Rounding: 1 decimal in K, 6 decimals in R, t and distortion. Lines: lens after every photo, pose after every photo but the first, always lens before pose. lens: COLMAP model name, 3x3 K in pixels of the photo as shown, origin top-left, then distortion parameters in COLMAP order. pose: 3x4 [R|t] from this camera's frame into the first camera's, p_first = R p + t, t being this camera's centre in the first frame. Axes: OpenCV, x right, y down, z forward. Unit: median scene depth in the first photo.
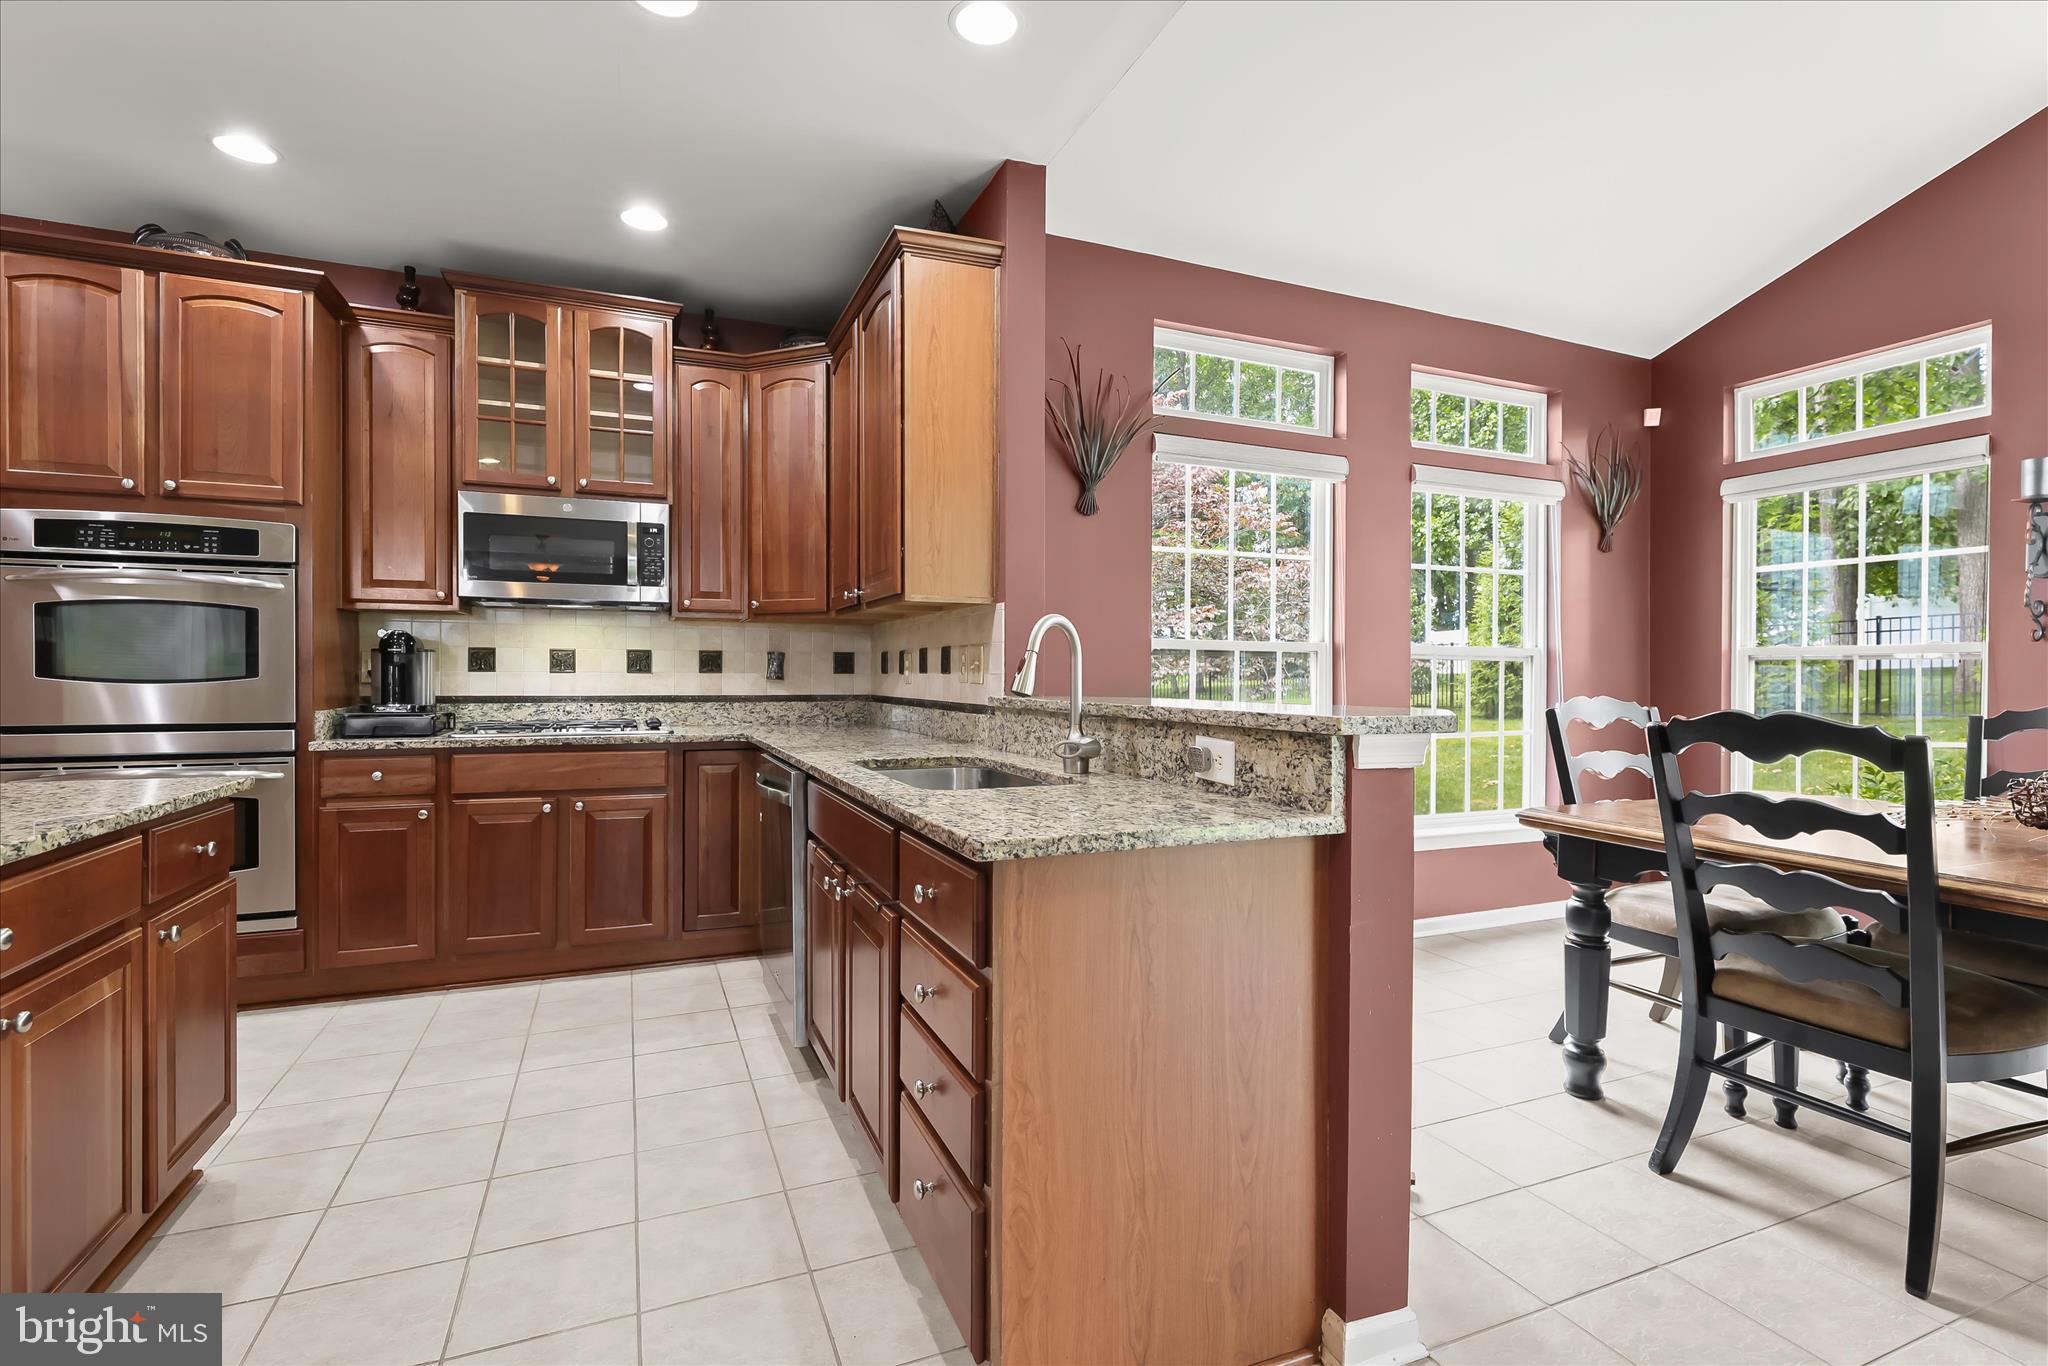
lens RADIAL K [[944.1, 0, 1024.0], [0, 944.1, 683.0], [0, 0, 1]] dist [-0.001575, -0.000485]
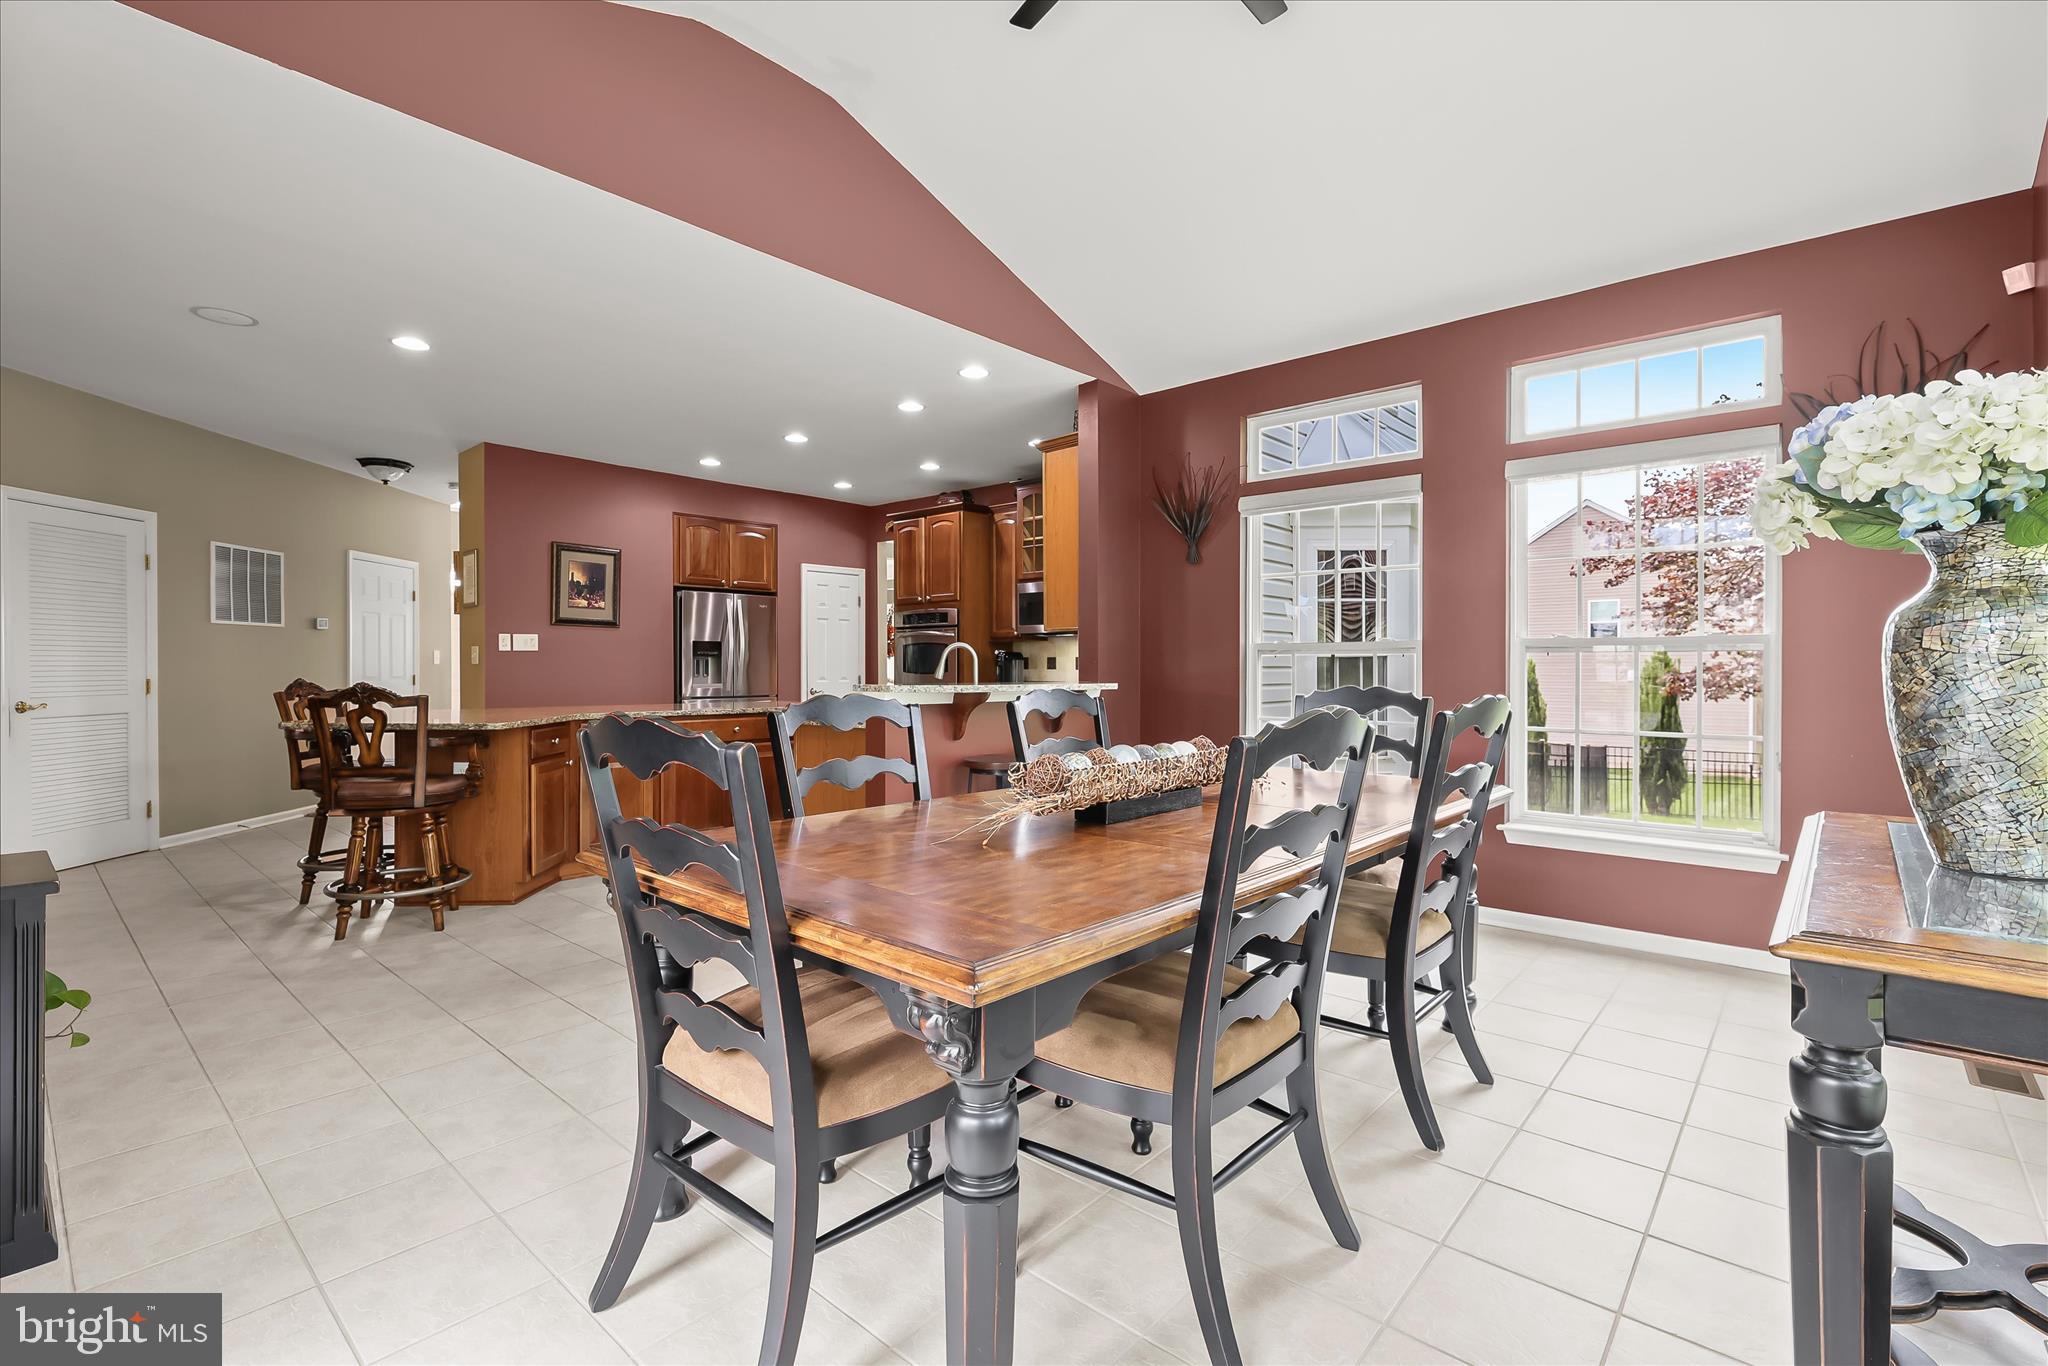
lens RADIAL K [[917.4, 0, 1025.4], [0, 917.4, 670.4], [0, 0, 1]] dist [-0.001765, -0.000677]
pose [[0.462660, -0.004604, -0.886524, 1.169533], [-0.005694, 0.999950, -0.008164, 0.006848], [0.886517, 0.008825, 0.462611, 0.058897]]
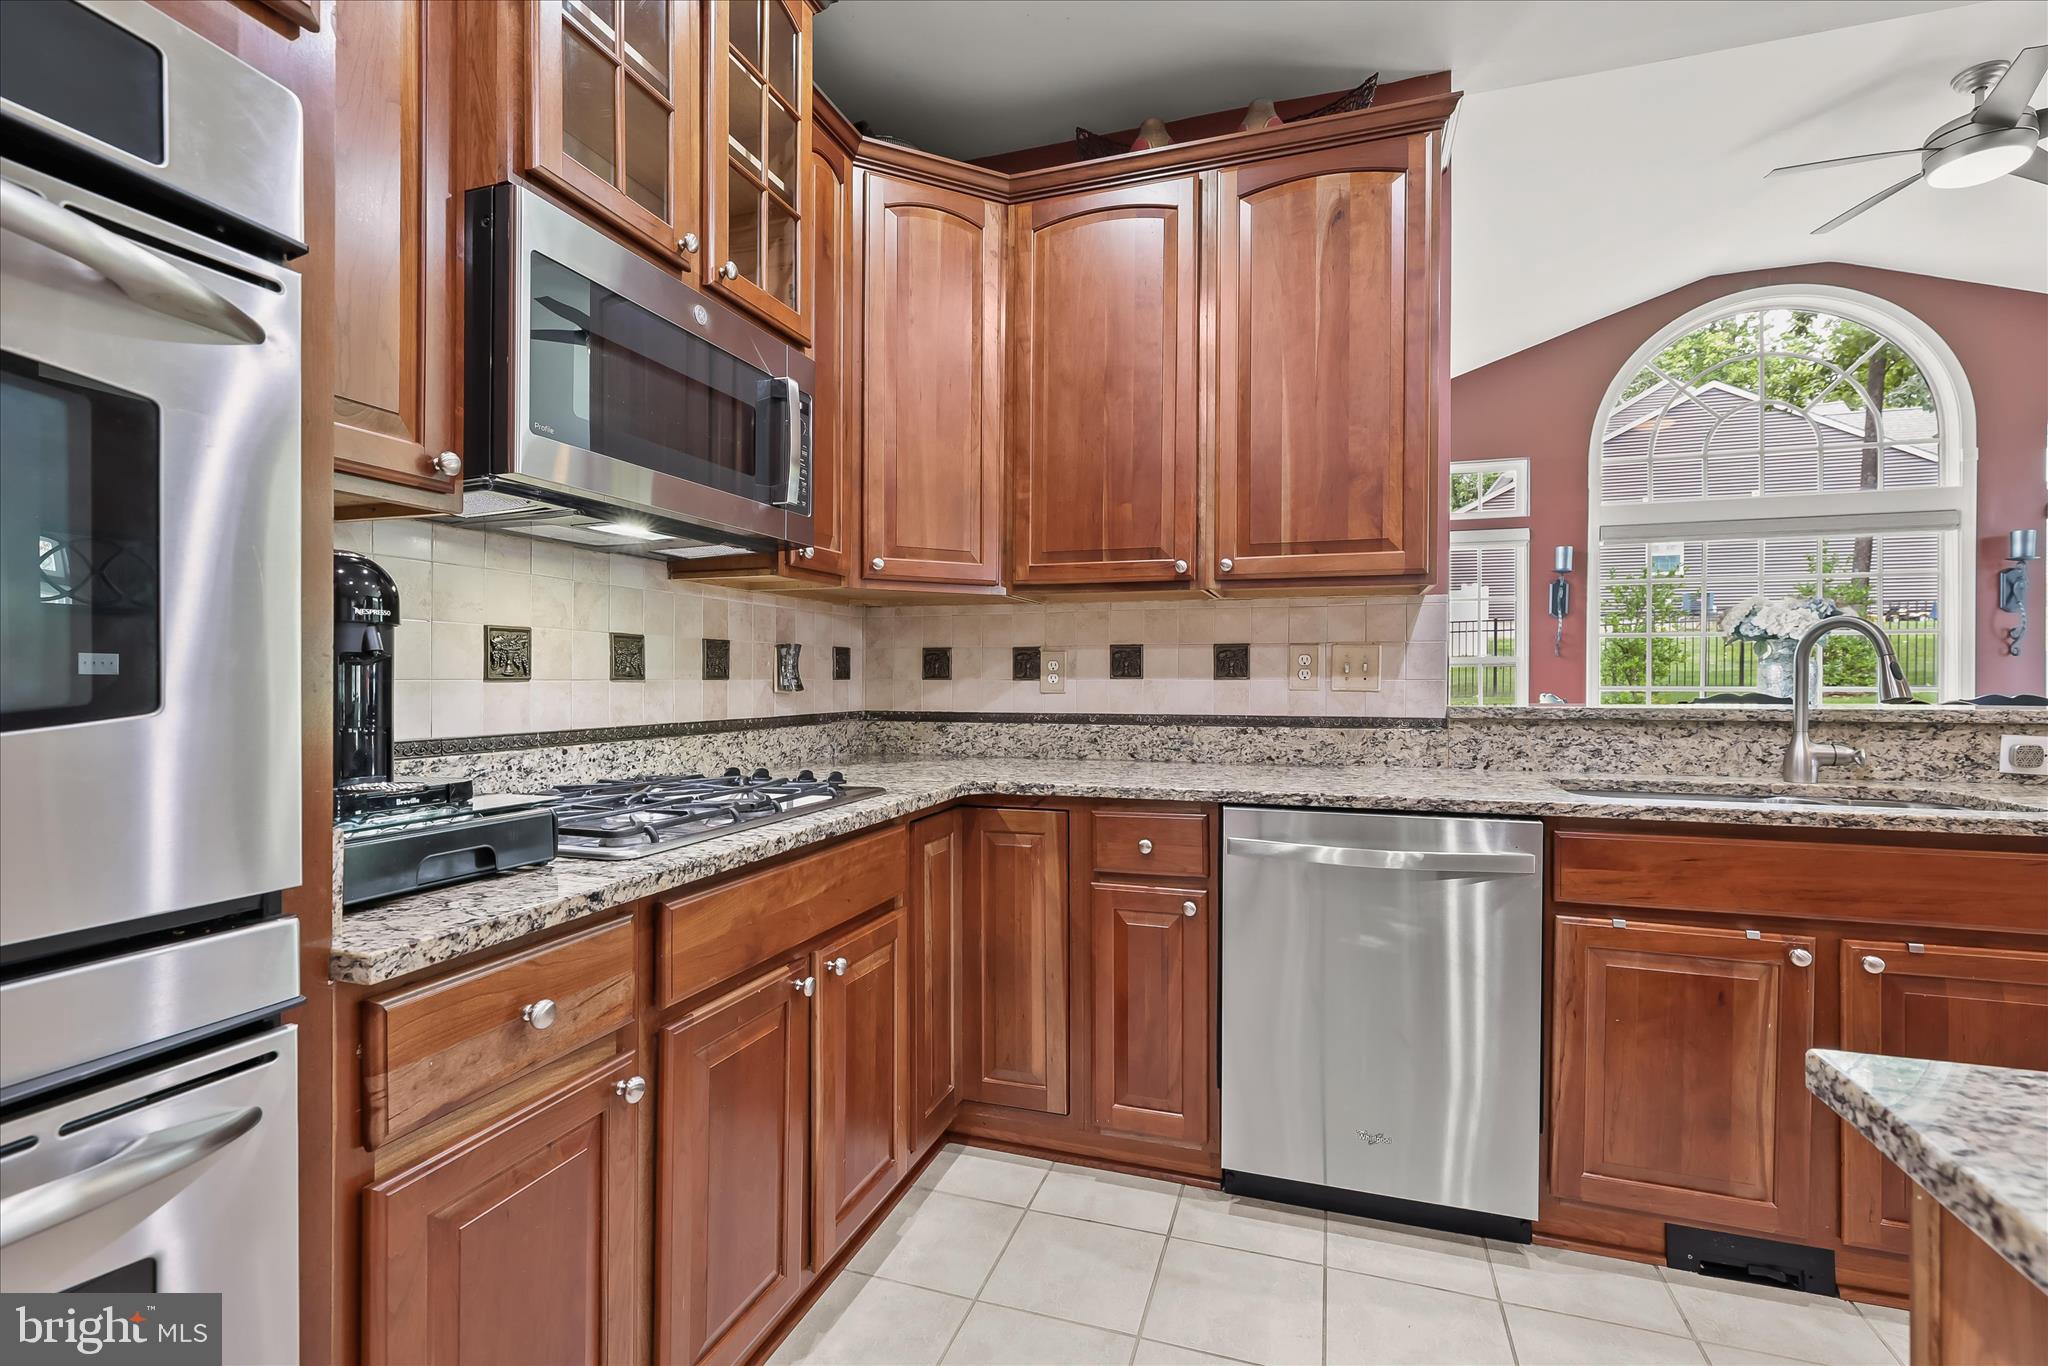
lens RADIAL K [[911.2, 0, 1024.0], [0, 911.2, 683.0], [0, 0, 1]] dist [-0.000376, -0.000205]
pose [[0.660781, -0.007946, 0.750536, -0.707312], [0.009549, 0.999952, 0.002180, -0.009365], [-0.750518, 0.005727, 0.660826, 0.596666]]
